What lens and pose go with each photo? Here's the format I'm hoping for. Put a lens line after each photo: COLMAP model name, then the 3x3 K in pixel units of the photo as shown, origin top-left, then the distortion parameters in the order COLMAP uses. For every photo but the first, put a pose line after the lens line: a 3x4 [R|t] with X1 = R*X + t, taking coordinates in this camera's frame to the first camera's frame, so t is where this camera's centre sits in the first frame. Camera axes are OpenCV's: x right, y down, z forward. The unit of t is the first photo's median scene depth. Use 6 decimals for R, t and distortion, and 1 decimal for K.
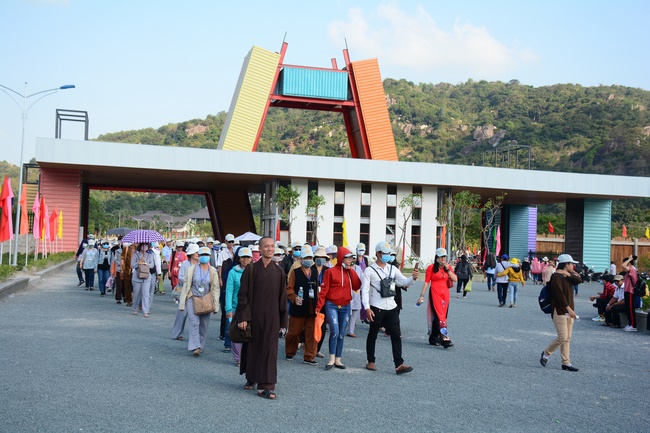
lens RADIAL K [[780.9, 0, 325.2], [0, 780.9, 219.2], [0, 0, 1]] dist [0.135934, 0.000000]
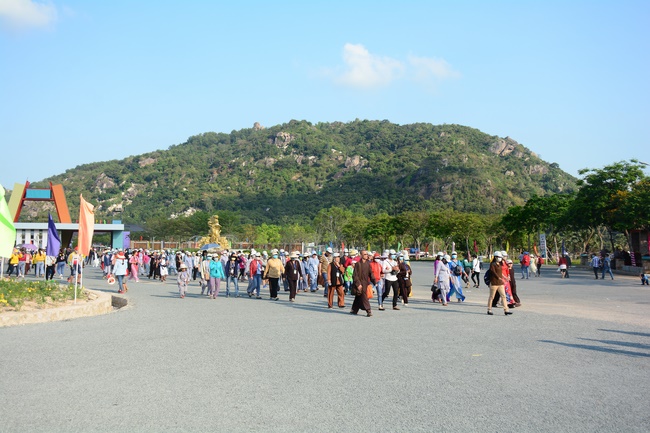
lens RADIAL K [[671.5, 0, 325.1], [0, 671.5, 217.3], [0, 0, 1]] dist [0.037390, 0.000000]
pose [[0.998346, -0.028165, 0.050124, 0.089862], [0.028744, 0.999528, -0.010864, -0.001928], [-0.049794, 0.012287, 0.998684, -0.156871]]
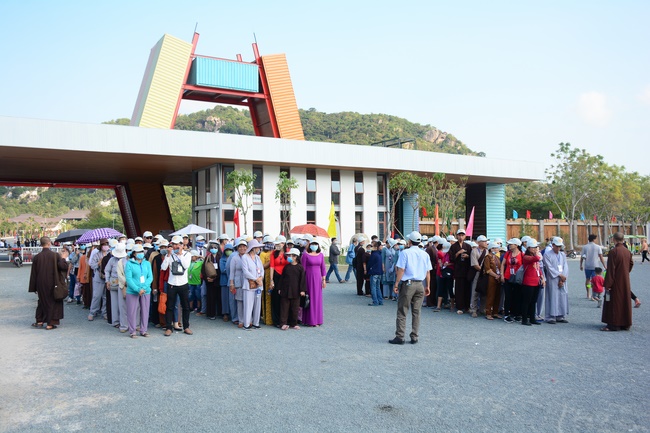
lens RADIAL K [[591.7, 0, 325.7], [0, 591.7, 216.7], [0, 0, 1]] dist [-0.043900, 0.000000]
pose [[0.965418, -0.035203, 0.258320, -0.007814], [0.033846, 0.999380, 0.009698, 0.000405], [-0.258501, -0.000619, 0.966011, 0.020400]]
